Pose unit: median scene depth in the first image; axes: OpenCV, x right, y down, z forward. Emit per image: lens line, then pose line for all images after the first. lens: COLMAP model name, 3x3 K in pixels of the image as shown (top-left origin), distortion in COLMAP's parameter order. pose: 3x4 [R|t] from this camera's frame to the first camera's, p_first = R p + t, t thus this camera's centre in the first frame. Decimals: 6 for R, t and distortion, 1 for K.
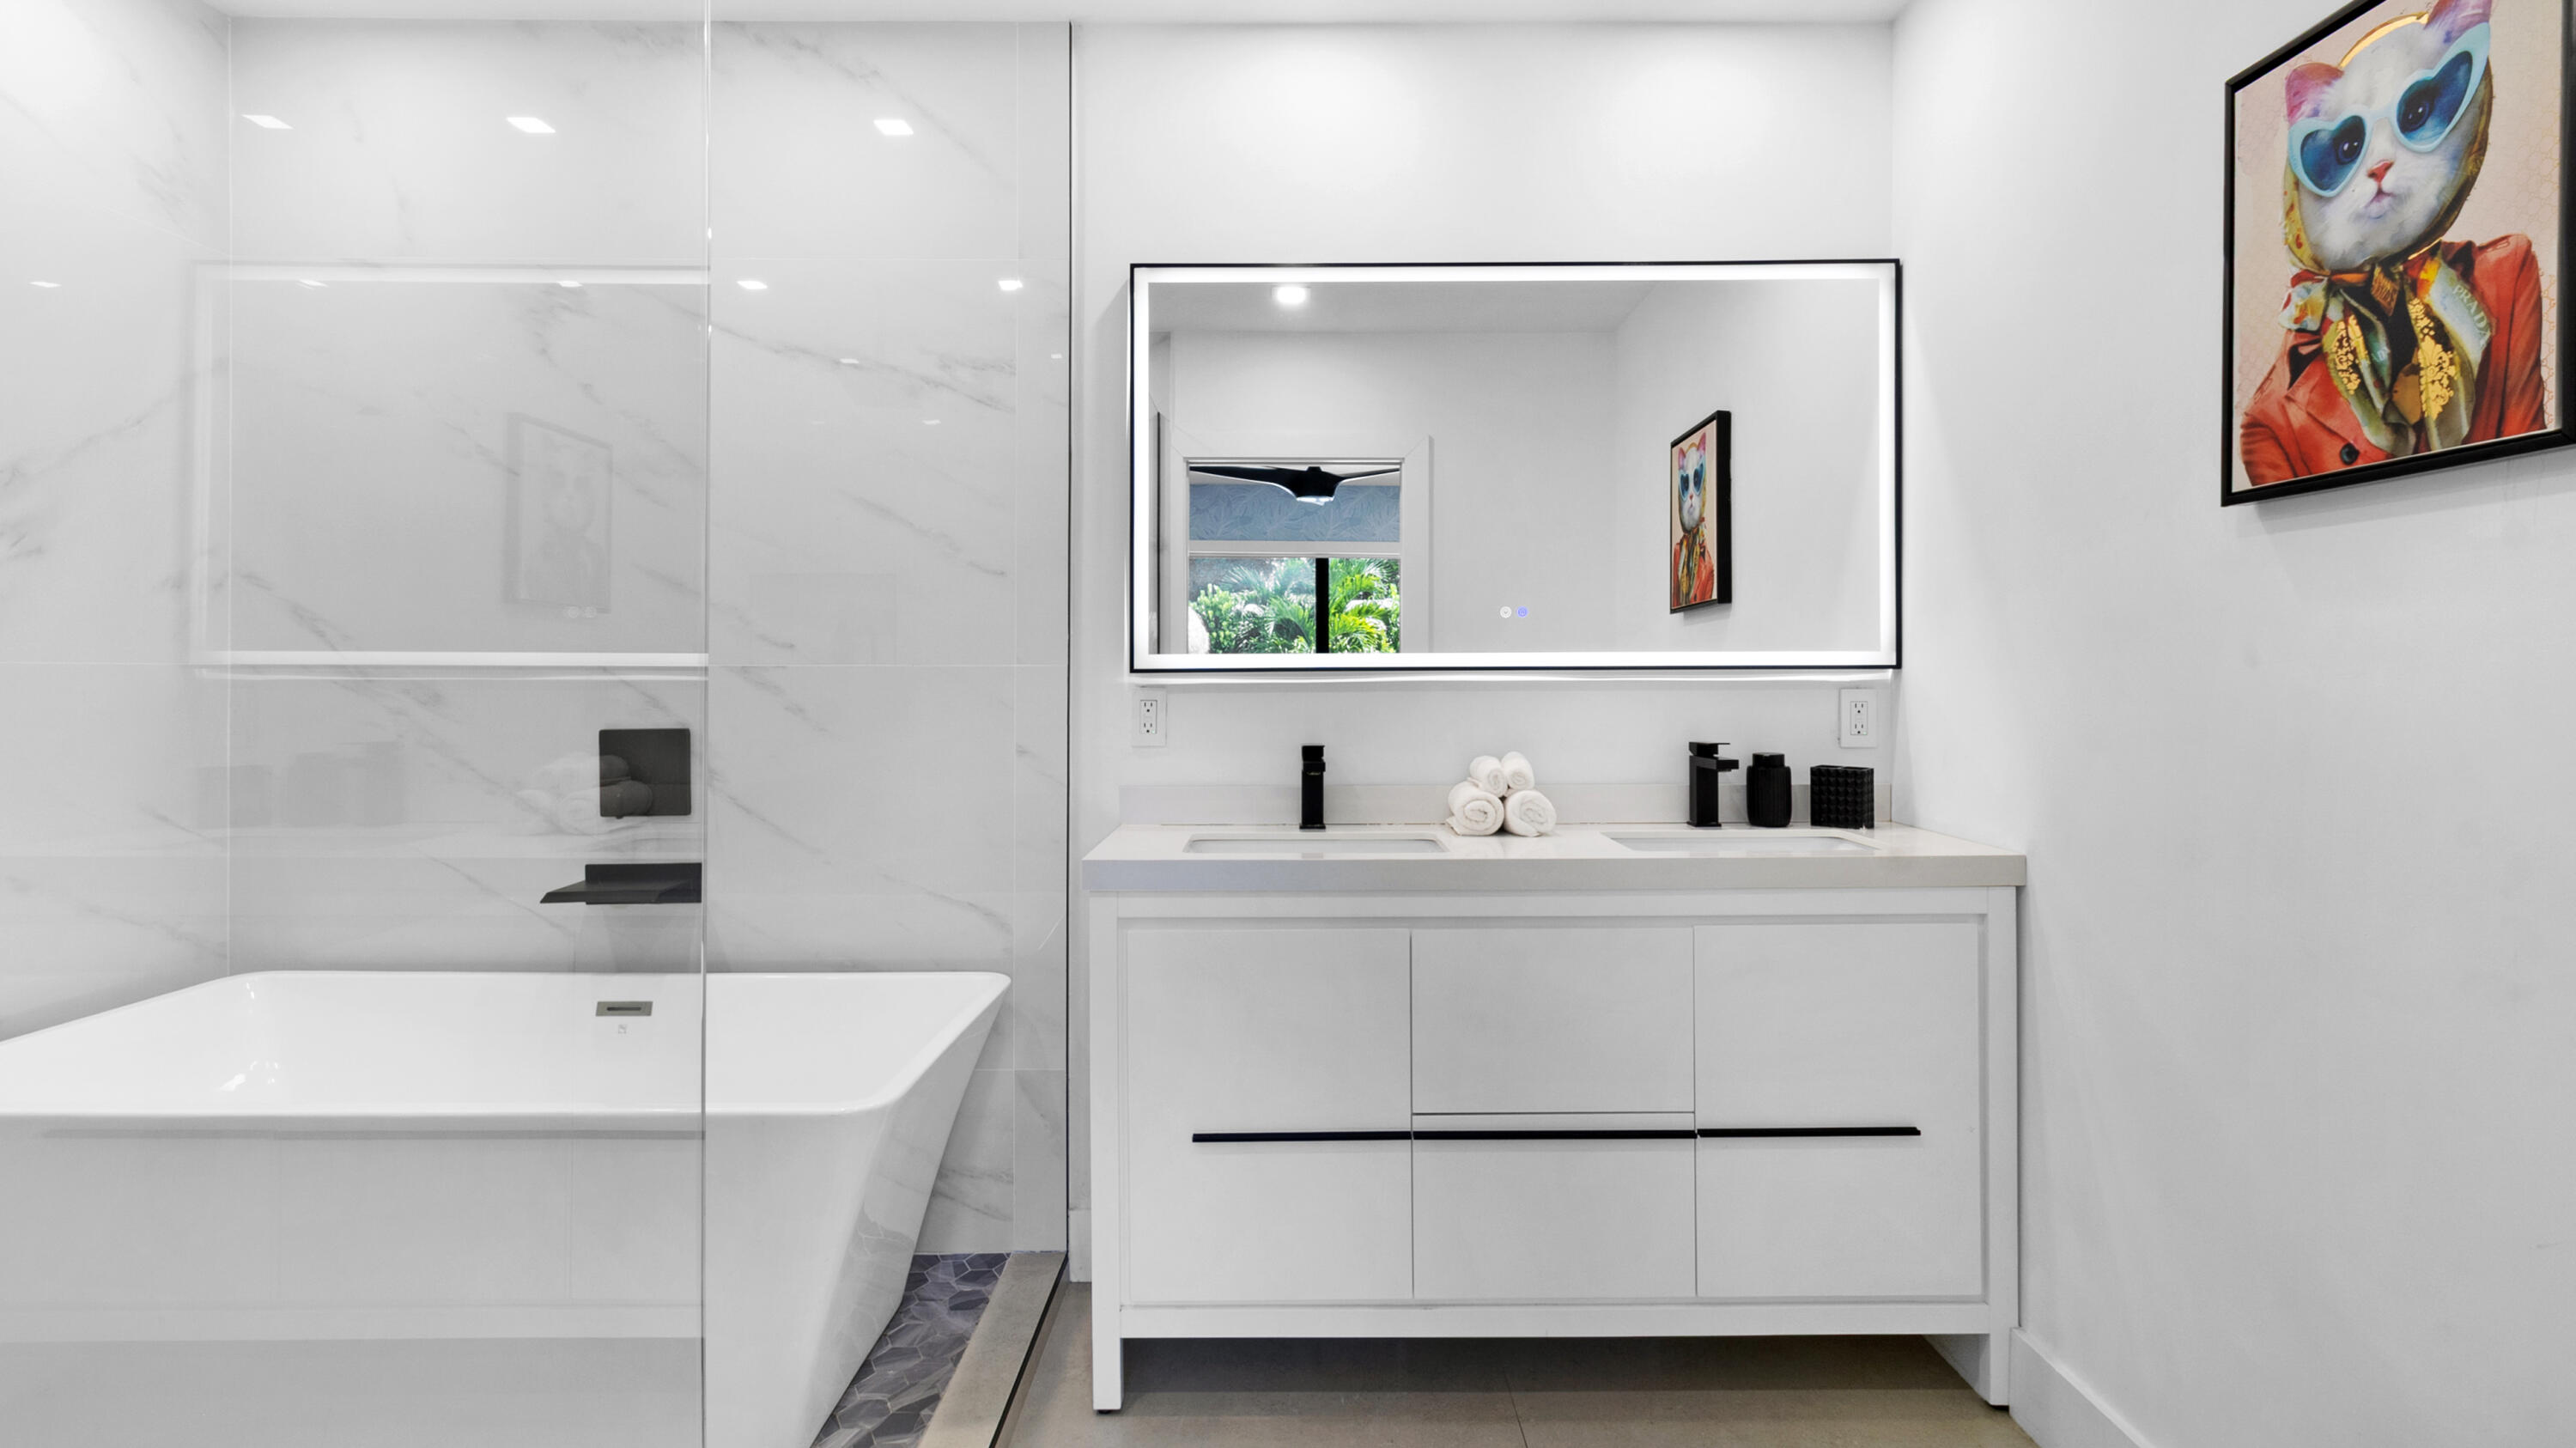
lens RADIAL K [[1209.8, 0, 1291.5], [0, 1209.8, 675.4], [0, 0, 1]] dist [0.000882, 0.000237]
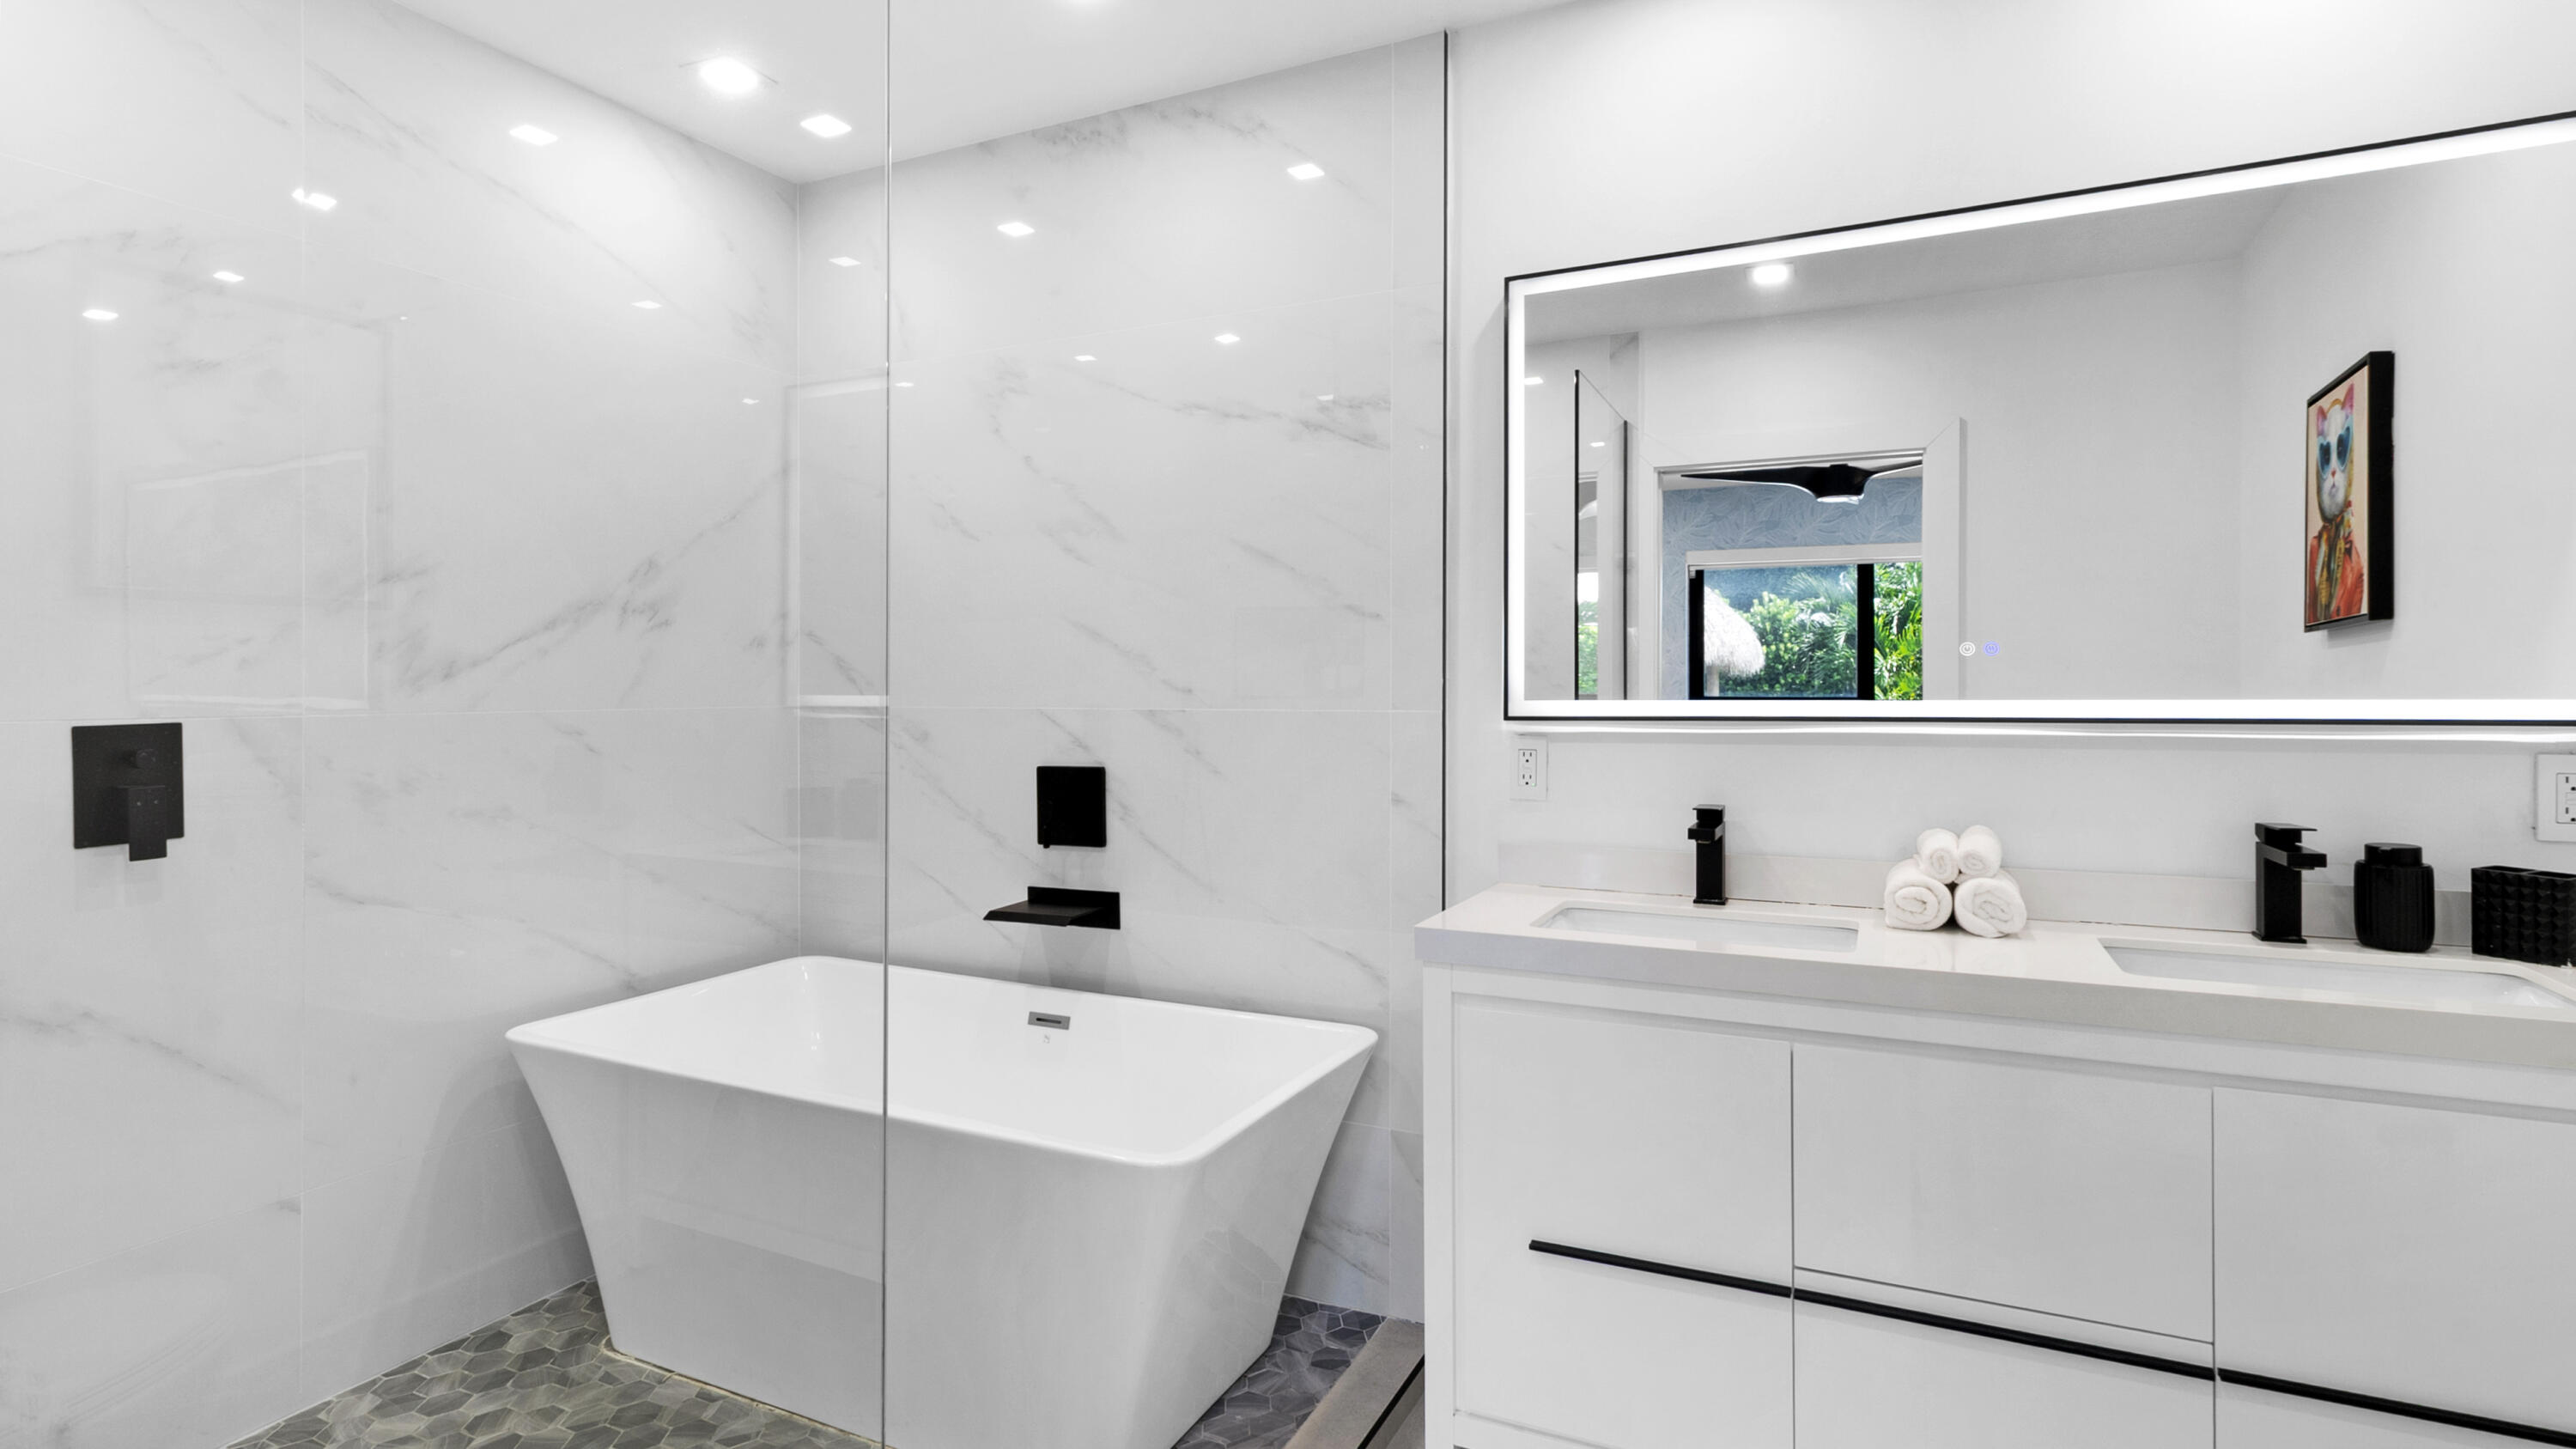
lens RADIAL K [[1234.0, 0, 1293.0], [0, 1234.0, 689.7], [0, 0, 1]] dist [-0.000701, -0.000403]
pose [[0.899822, 0.000115, -0.436258, 0.132442], [0.000669, 0.999998, 0.001644, -0.027033], [0.436257, -0.001772, 0.899820, 0.079922]]
